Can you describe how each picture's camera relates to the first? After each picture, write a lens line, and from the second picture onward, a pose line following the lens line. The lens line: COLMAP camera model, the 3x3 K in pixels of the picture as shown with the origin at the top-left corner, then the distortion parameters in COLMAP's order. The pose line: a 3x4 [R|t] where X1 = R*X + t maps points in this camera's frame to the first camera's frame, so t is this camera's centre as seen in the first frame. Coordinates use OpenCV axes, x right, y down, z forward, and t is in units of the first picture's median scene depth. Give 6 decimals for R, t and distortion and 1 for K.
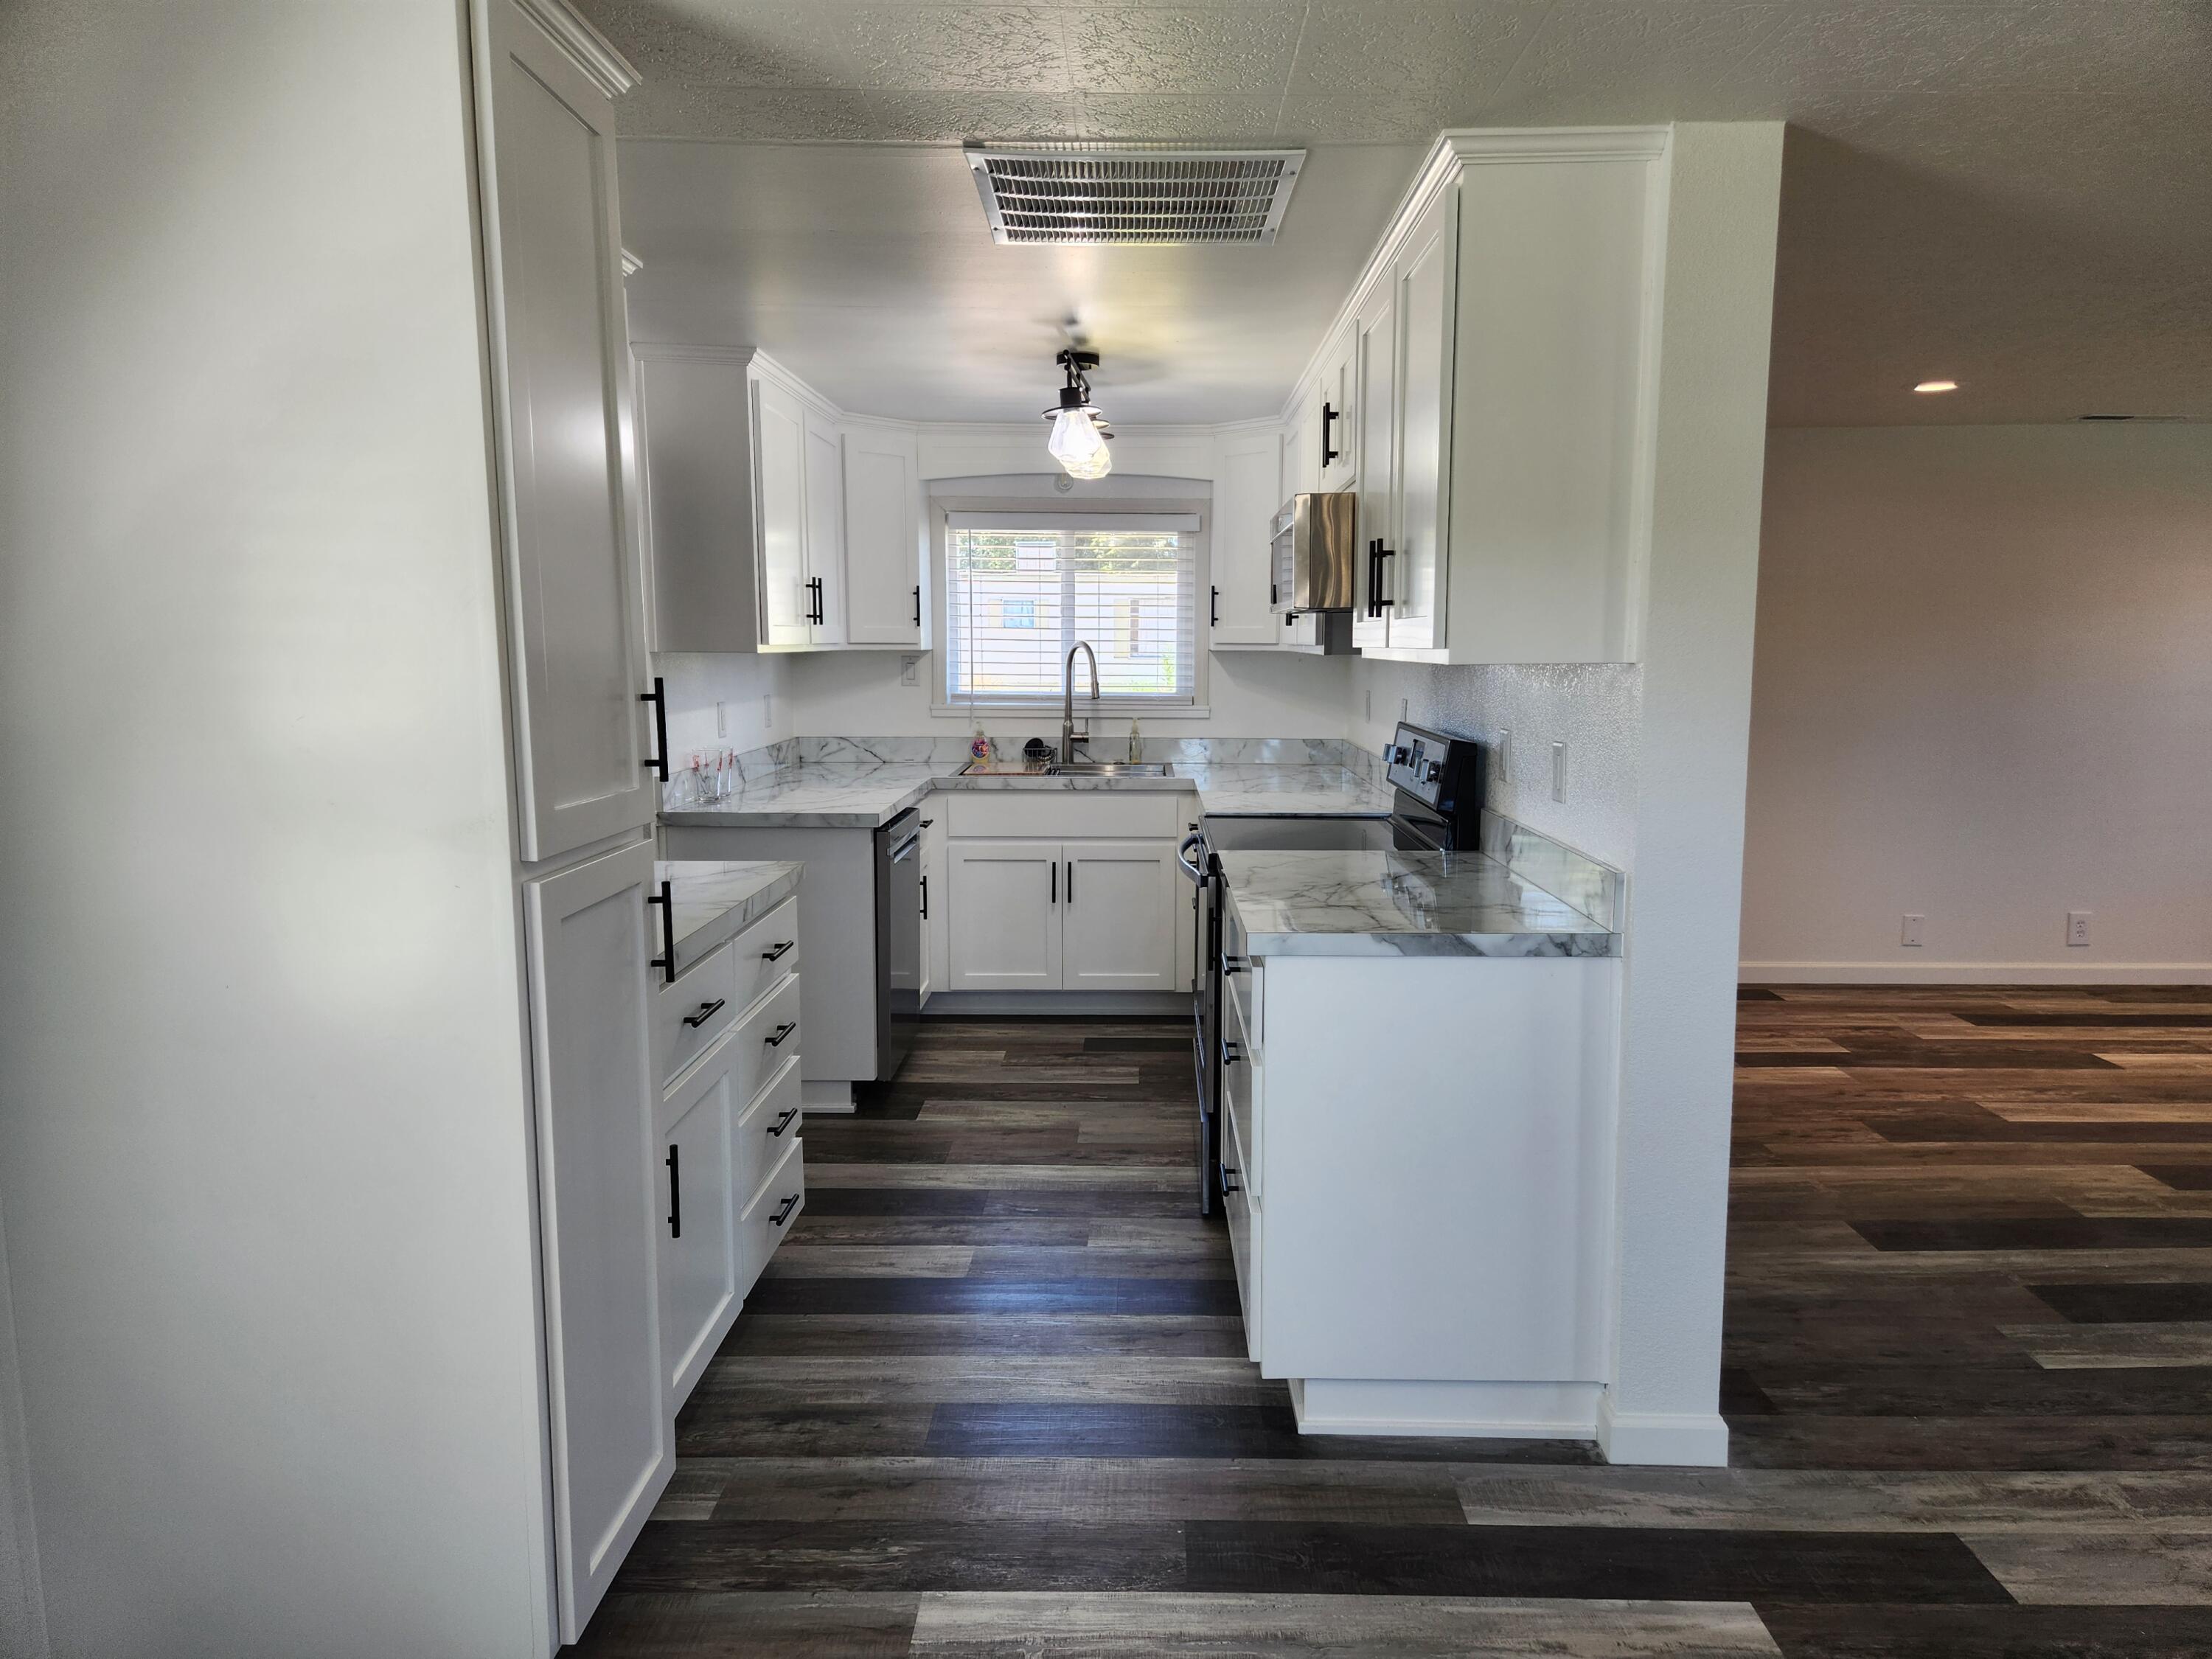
lens RADIAL K [[1479.3, 0, 1146.6], [0, 1479.3, 845.9], [0, 0, 1]] dist [0.074246, -0.072479]
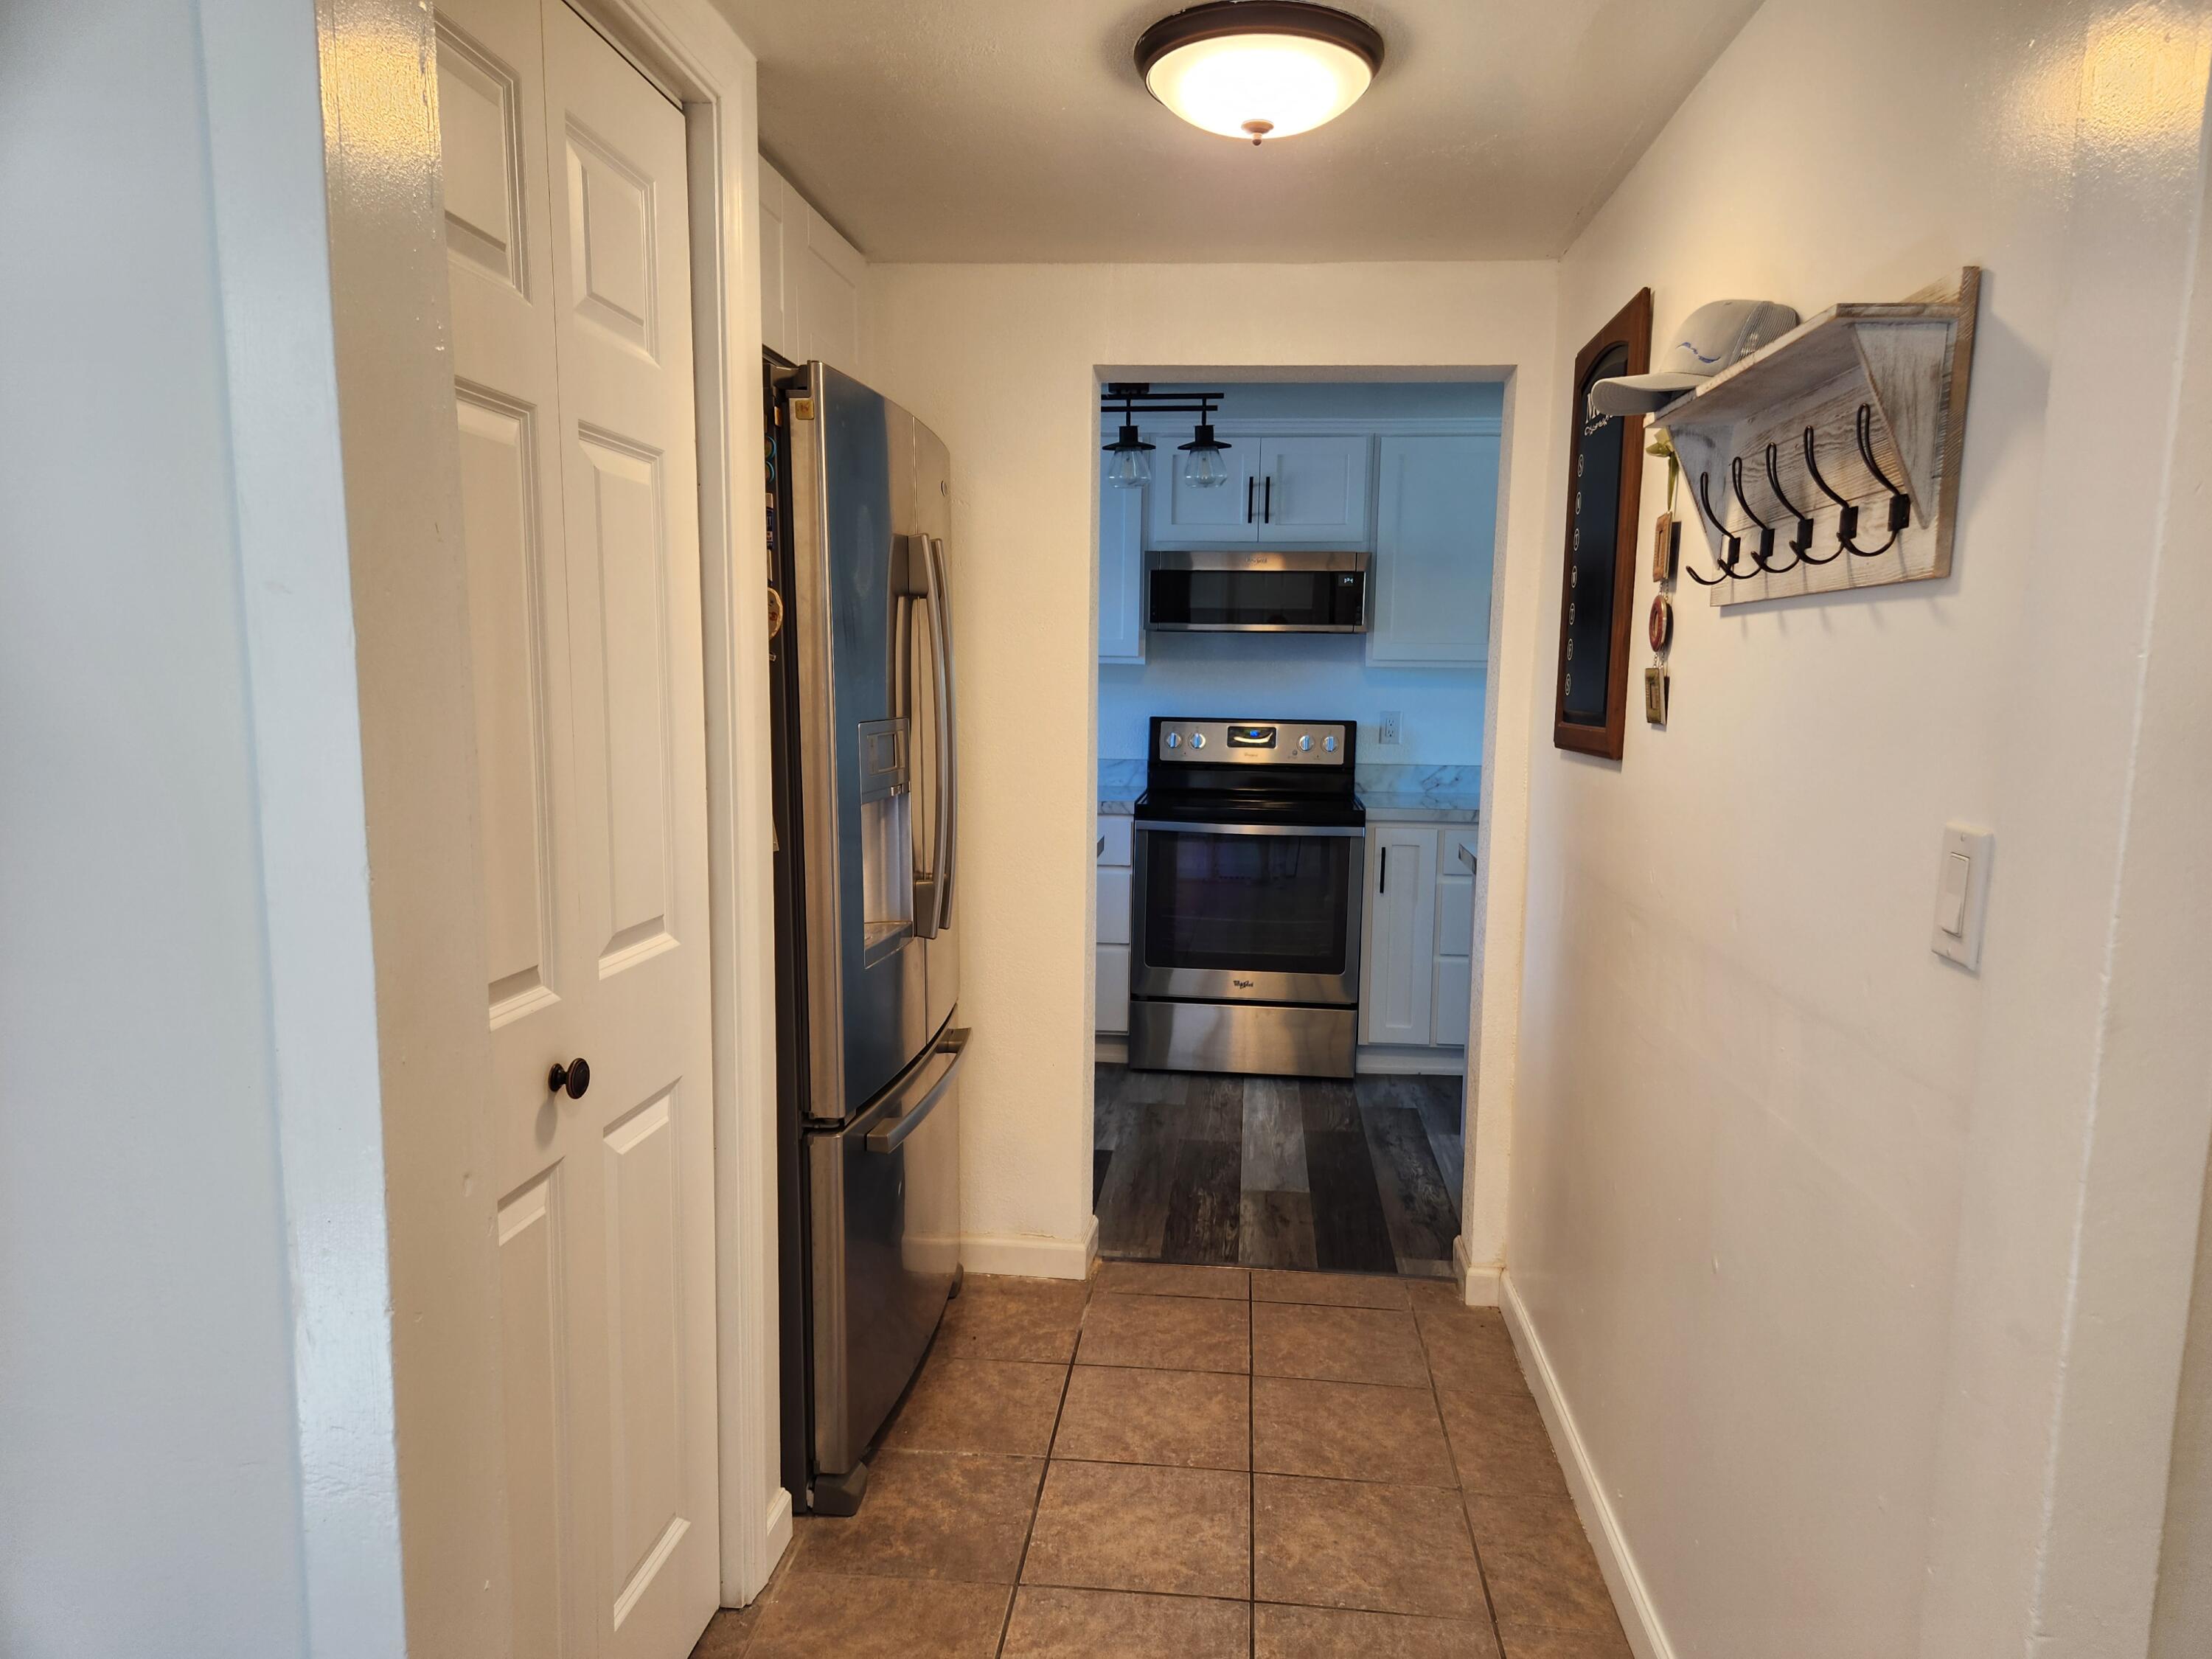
lens RADIAL K [[1489.7, 0, 1113.4], [0, 1489.7, 854.8], [0, 0, 1]] dist [0.079268, -0.075840]
pose [[0.088089, -0.127929, 0.987864, -1.184159], [0.121179, 0.985729, 0.116847, -0.126707], [-0.988714, 0.109416, 0.102334, 0.962739]]
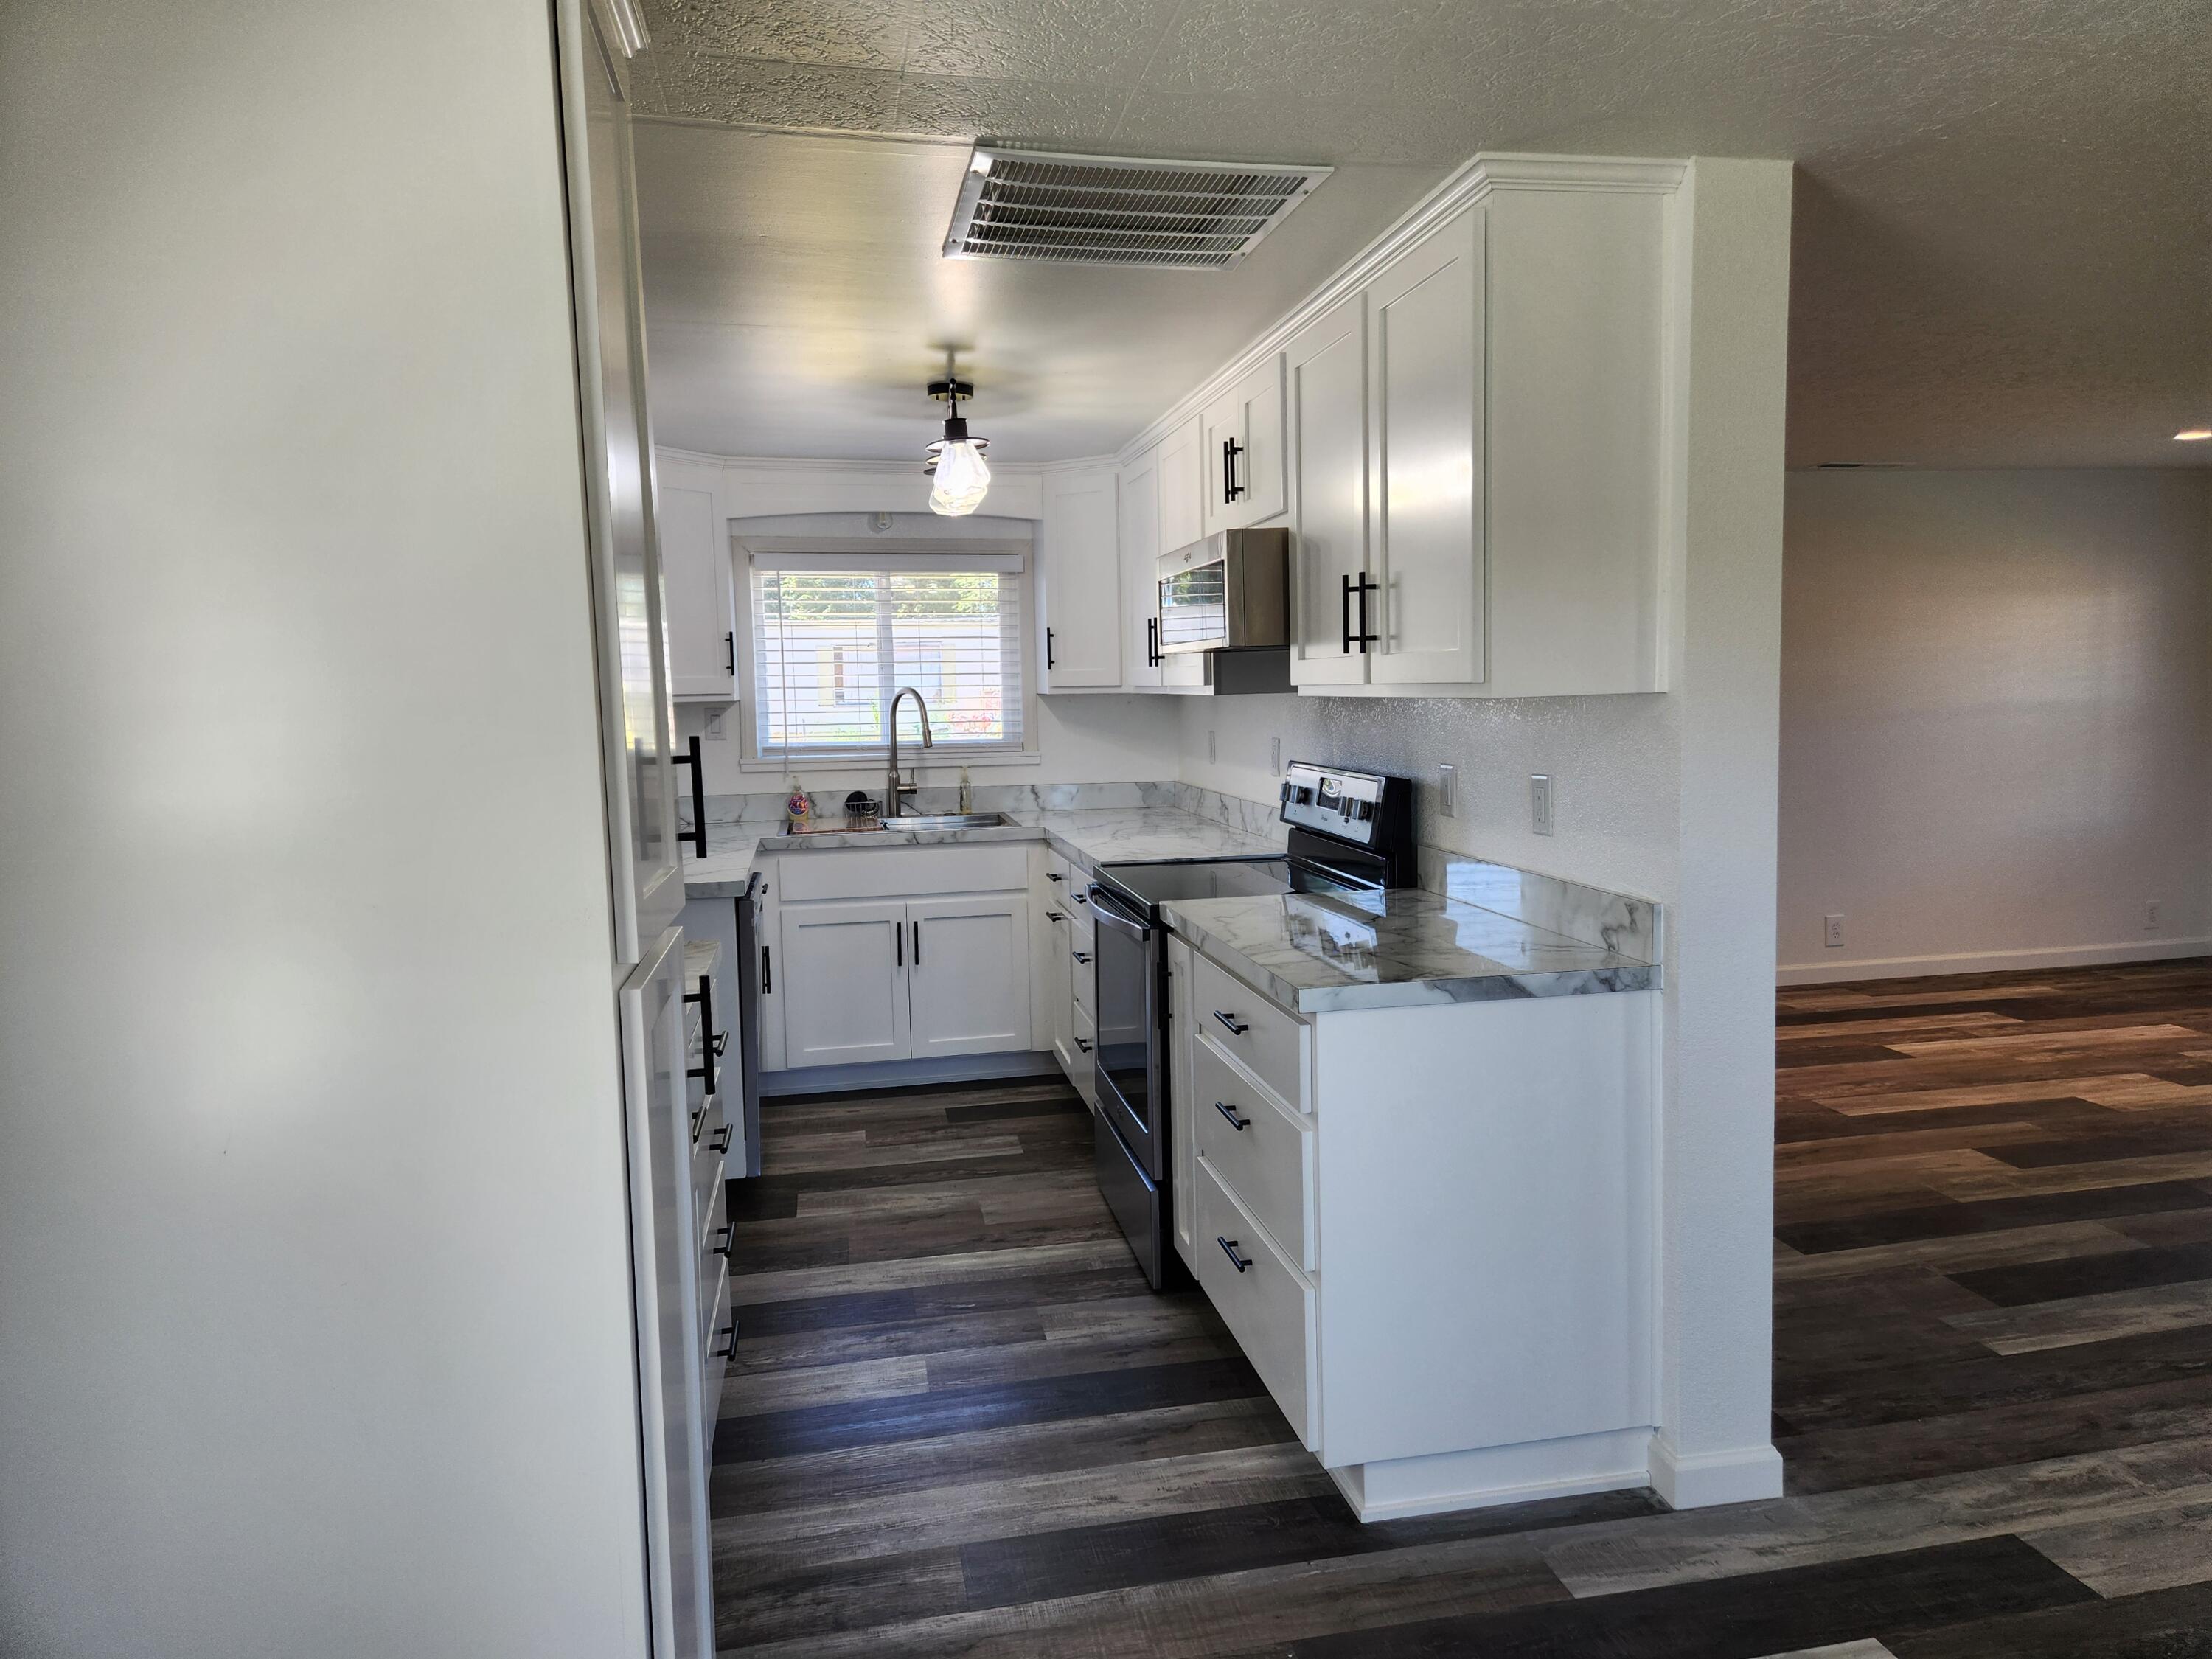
lens RADIAL K [[1480.1, 0, 1145.5], [0, 1480.1, 836.4], [0, 0, 1]] dist [0.077467, -0.074071]
pose [[0.976574, -0.044837, 0.210459, -0.140066], [0.052376, 0.998165, -0.030380, -0.008910], [-0.208710, 0.040692, 0.977131, 0.063975]]
